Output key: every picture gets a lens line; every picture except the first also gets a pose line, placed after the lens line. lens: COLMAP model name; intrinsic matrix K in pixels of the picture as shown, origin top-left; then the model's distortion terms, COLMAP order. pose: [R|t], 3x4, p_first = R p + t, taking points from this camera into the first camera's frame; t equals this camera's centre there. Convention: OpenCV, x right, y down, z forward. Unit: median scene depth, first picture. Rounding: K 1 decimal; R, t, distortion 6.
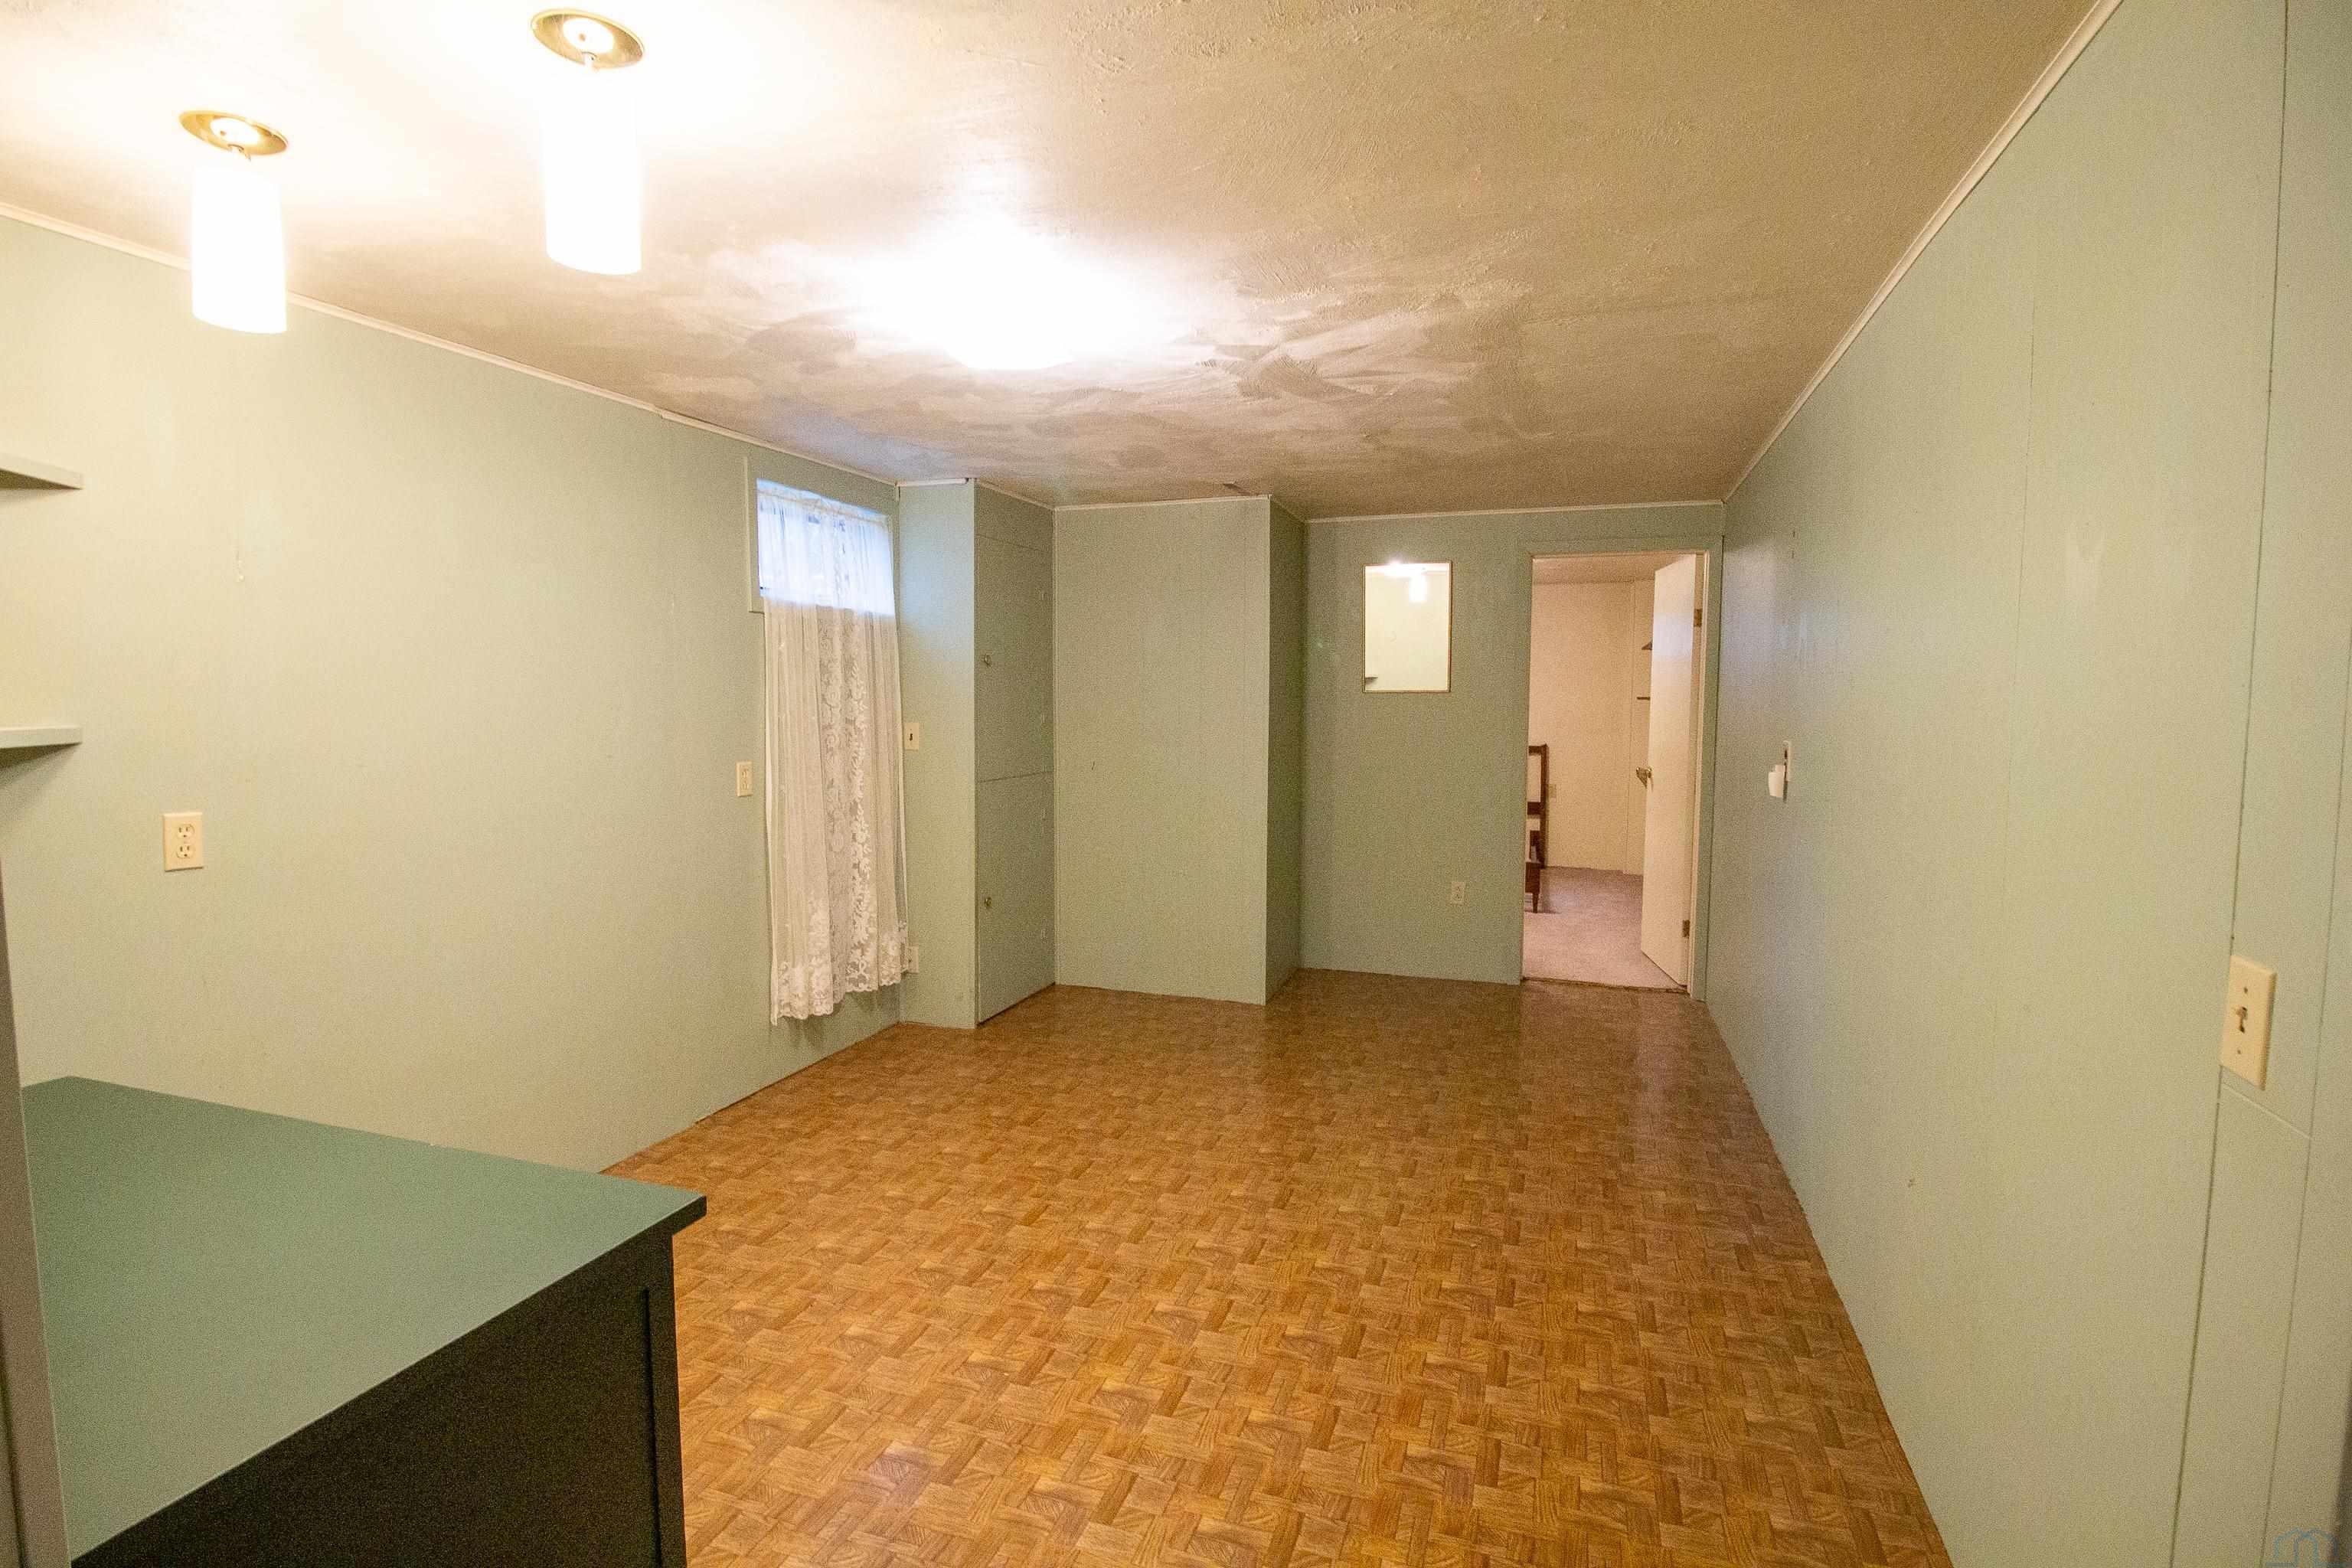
lens RADIAL K [[1109.8, 0, 1176.0], [0, 1109.8, 784.0], [0, 0, 1]] dist [-0.018883, -0.000715]
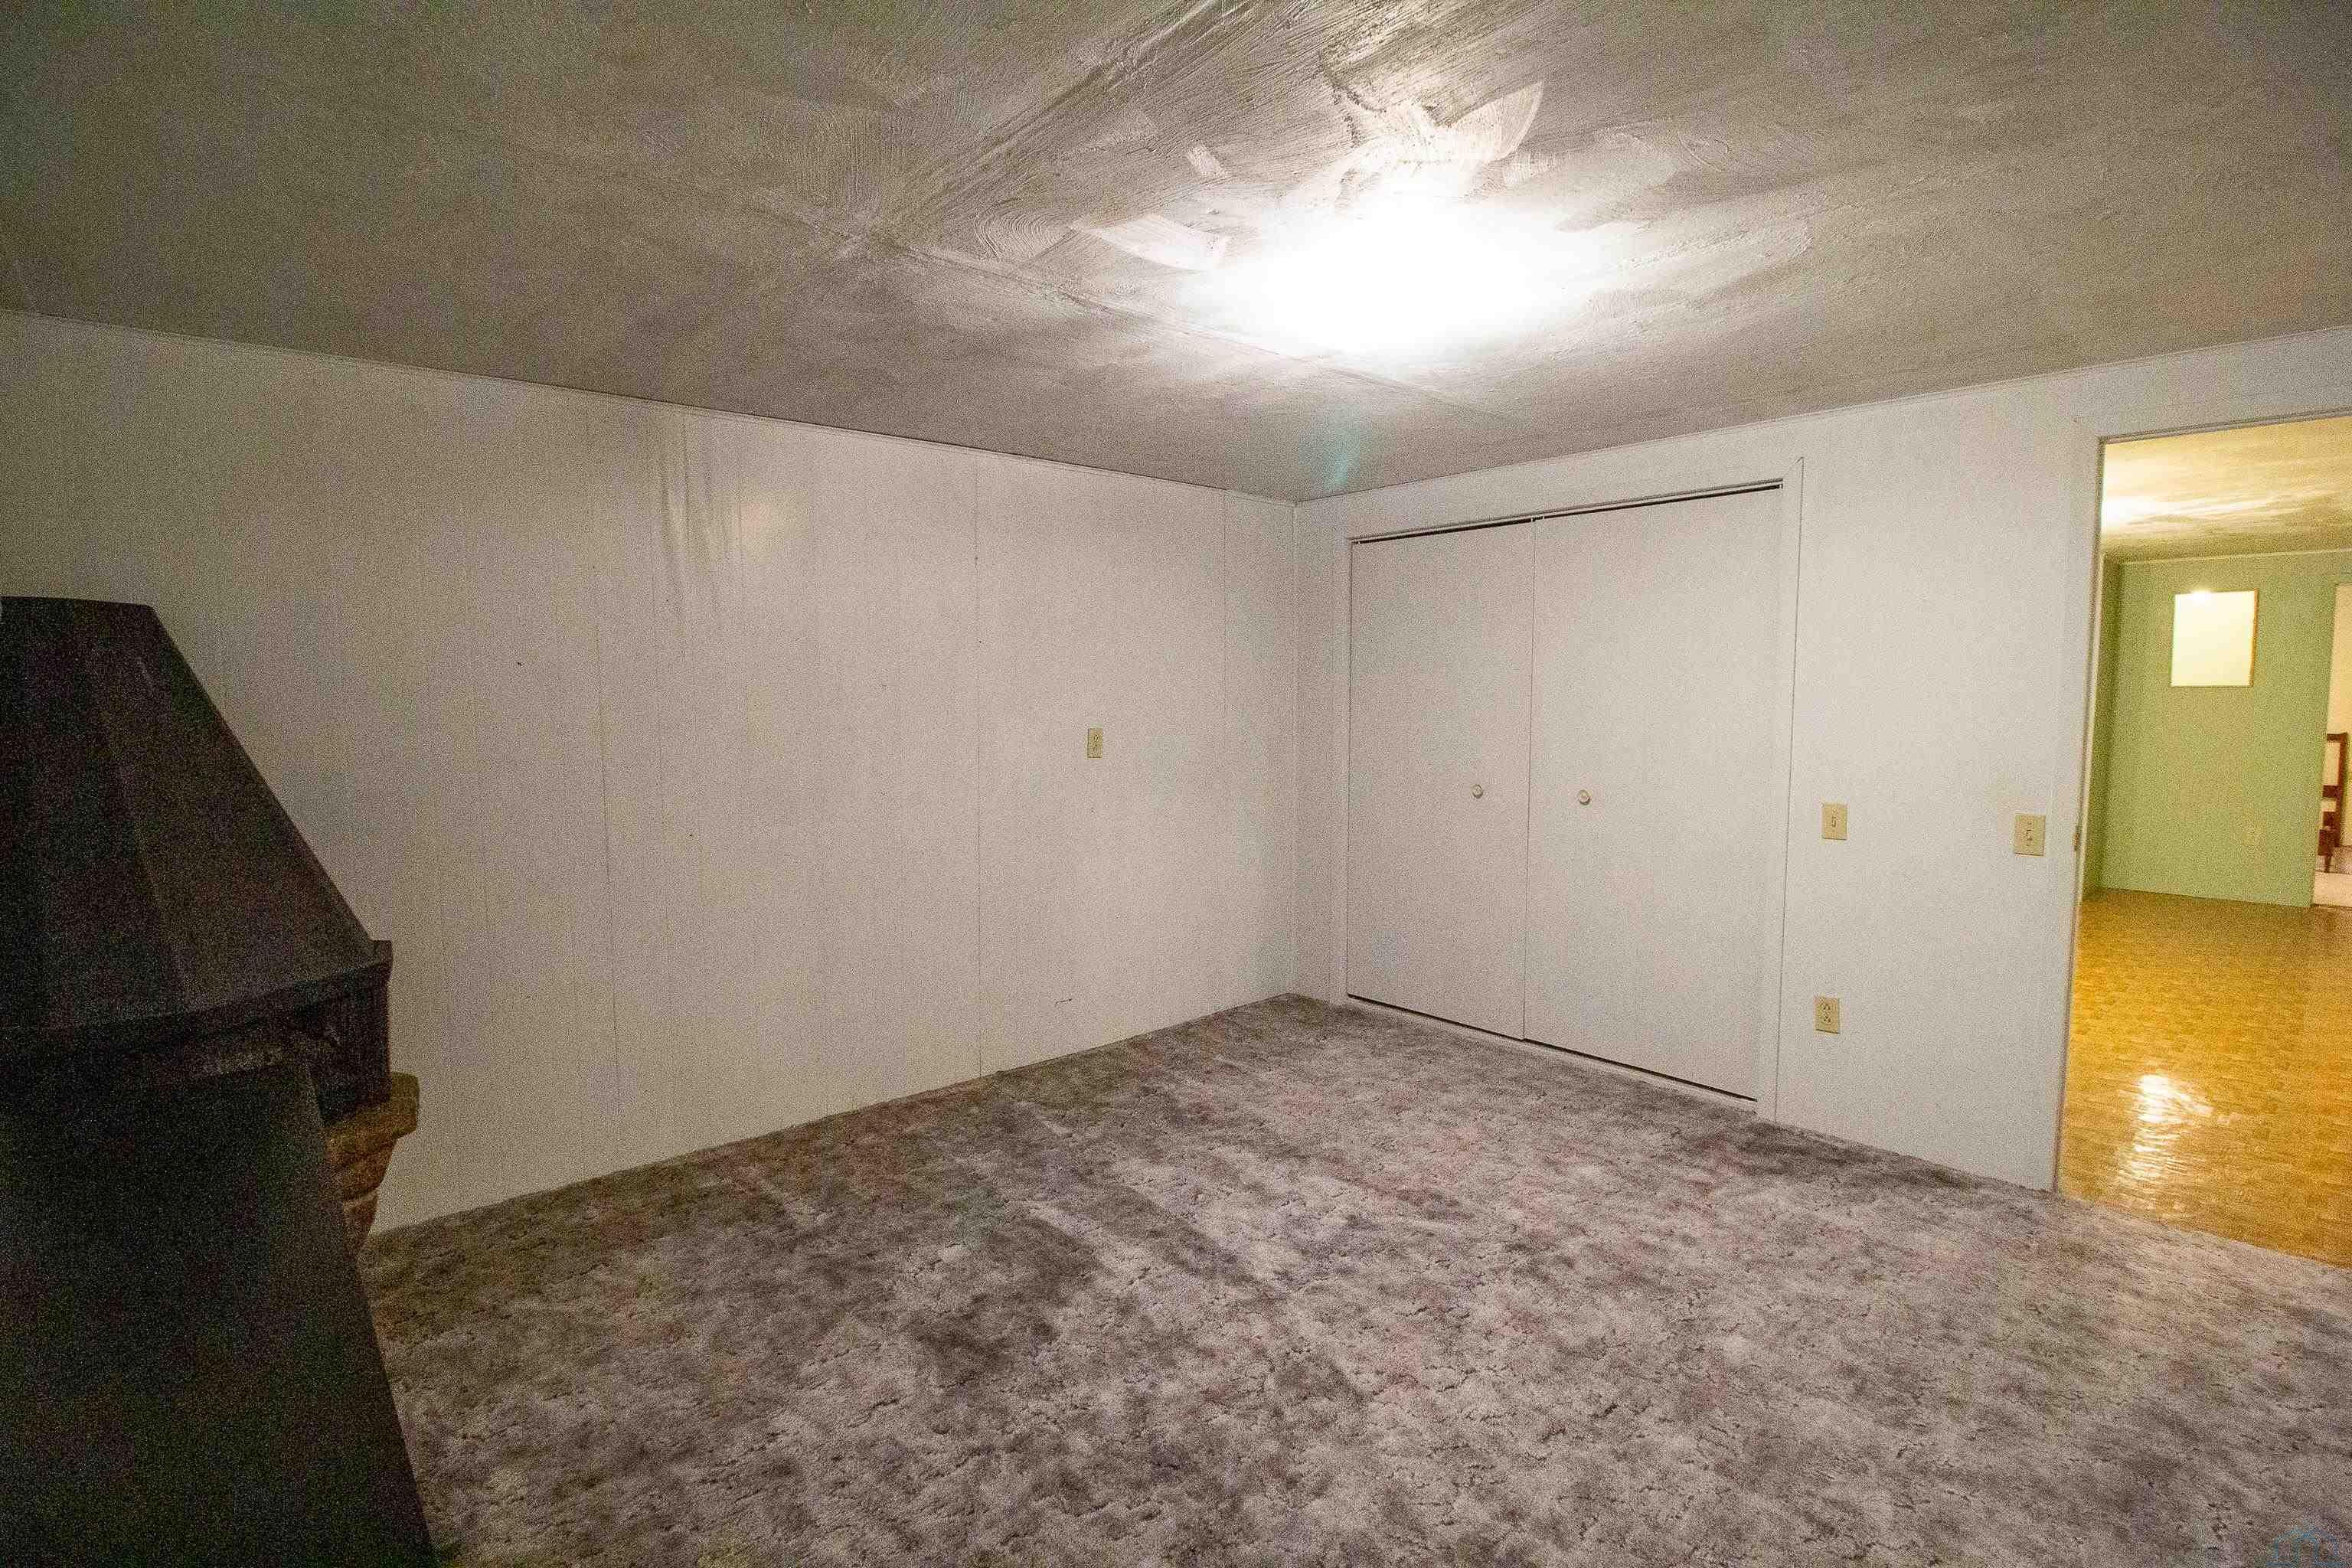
lens RADIAL K [[1109.8, 0, 1176.0], [0, 1109.8, 784.0], [0, 0, 1]] dist [-0.018883, -0.000715]
pose [[0.874383, 0.040890, -0.483511, -0.200401], [-0.041395, 0.999096, 0.009632, 0.060431], [0.483468, 0.011593, 0.875285, -0.629119]]
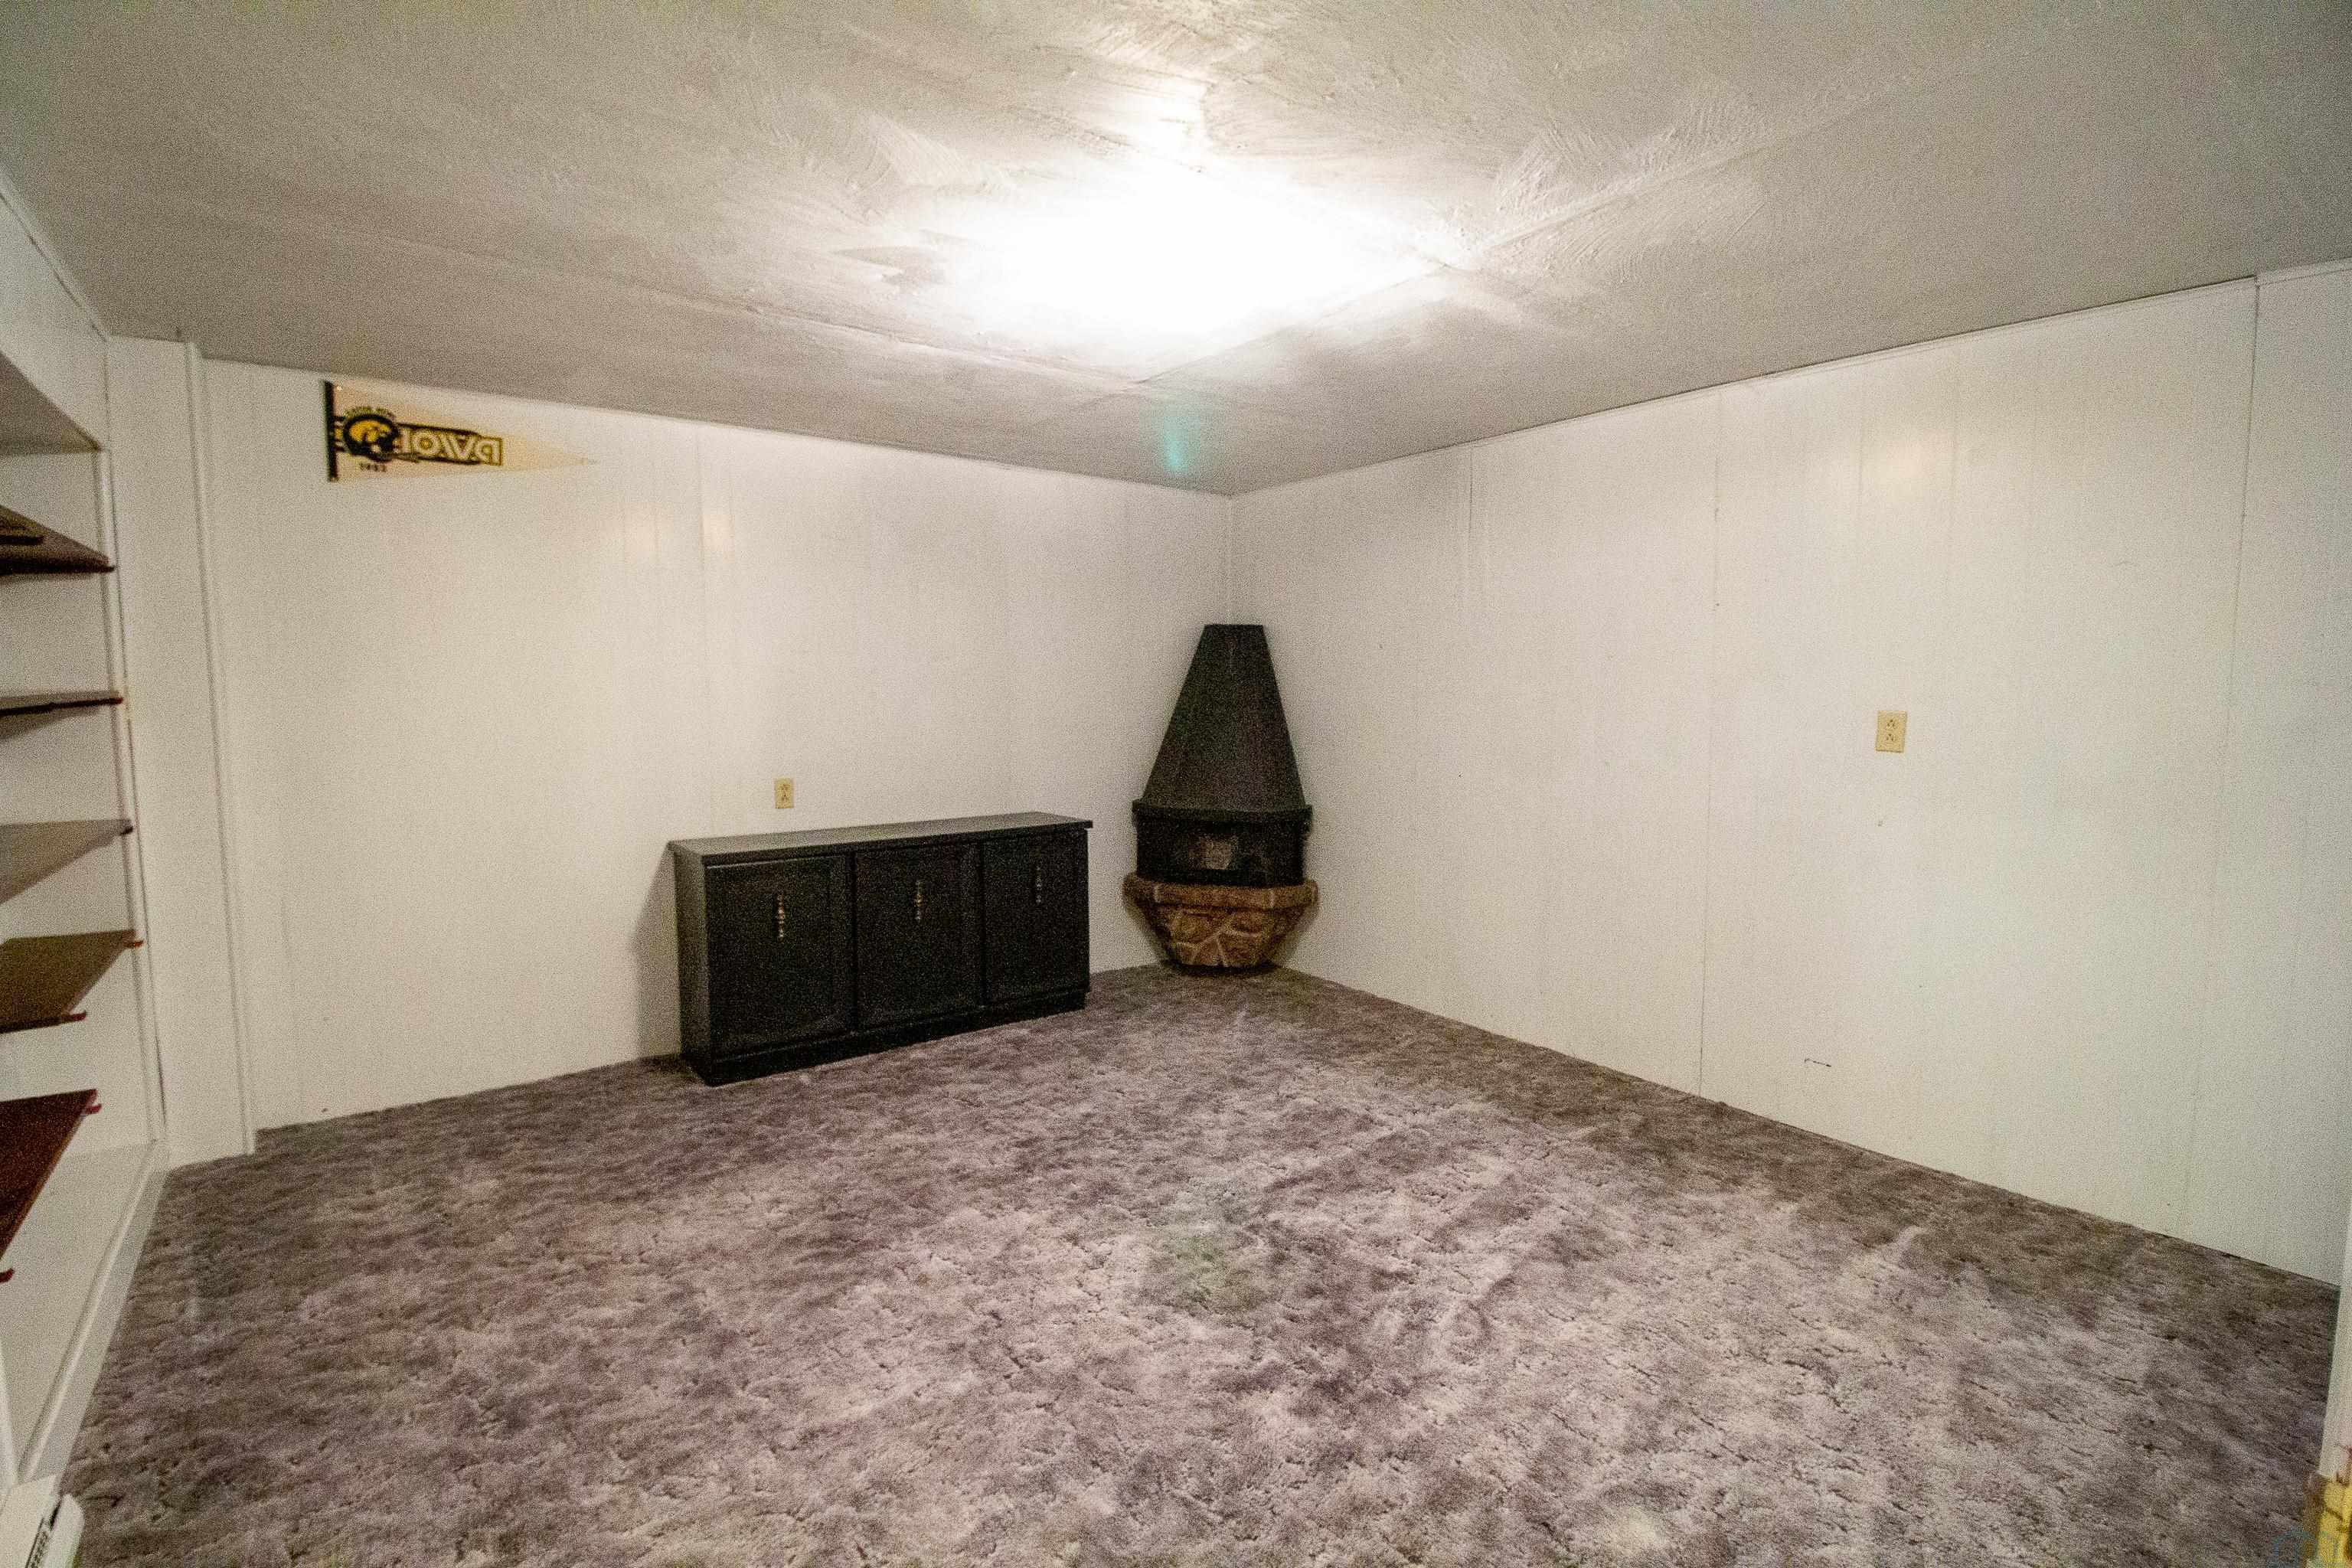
lens RADIAL K [[1109.8, 0, 1176.0], [0, 1109.8, 784.0], [0, 0, 1]] dist [-0.018883, -0.000715]
pose [[-0.548512, 0.081258, -0.832185, 0.611069], [-0.076310, 0.986248, 0.146599, -0.101095], [0.832654, 0.143915, -0.534768, 1.604196]]
